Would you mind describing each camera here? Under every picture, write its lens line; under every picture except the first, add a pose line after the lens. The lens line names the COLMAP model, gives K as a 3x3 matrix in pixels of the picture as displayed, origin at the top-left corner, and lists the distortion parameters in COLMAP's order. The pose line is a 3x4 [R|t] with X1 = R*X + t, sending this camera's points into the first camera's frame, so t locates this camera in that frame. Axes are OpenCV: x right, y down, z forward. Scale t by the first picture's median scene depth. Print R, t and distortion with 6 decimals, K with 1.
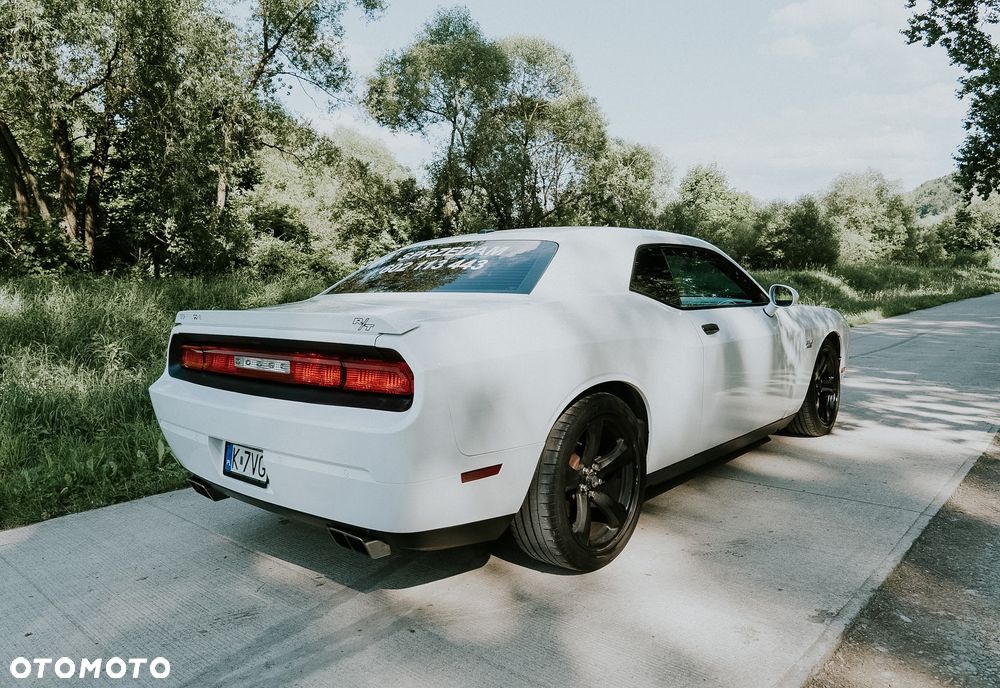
lens RADIAL K [[700.6, 0, 500.0], [0, 700.6, 344.0], [0, 0, 1]] dist [-0.007515, -0.003005]
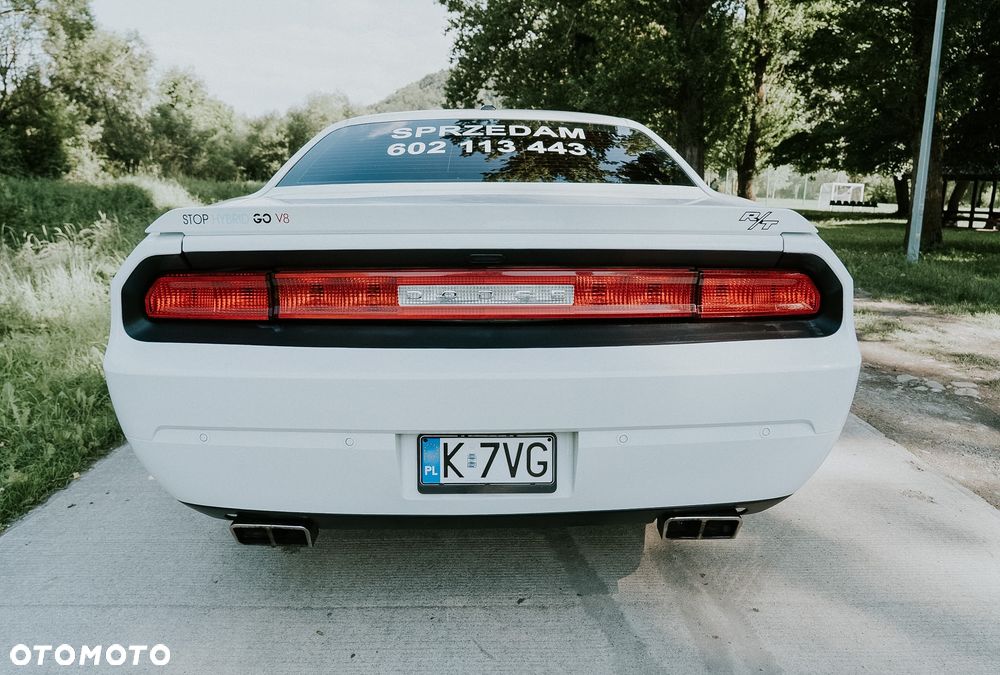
lens RADIAL K [[694.0, 0, 500.0], [0, 694.0, 337.5], [0, 0, 1]] dist [-0.049238, 0.001830]
pose [[0.741901, -0.118032, 0.660039, -0.719304], [0.041626, 0.990593, 0.130356, -0.011079], [-0.669216, -0.069237, 0.739835, 0.555995]]
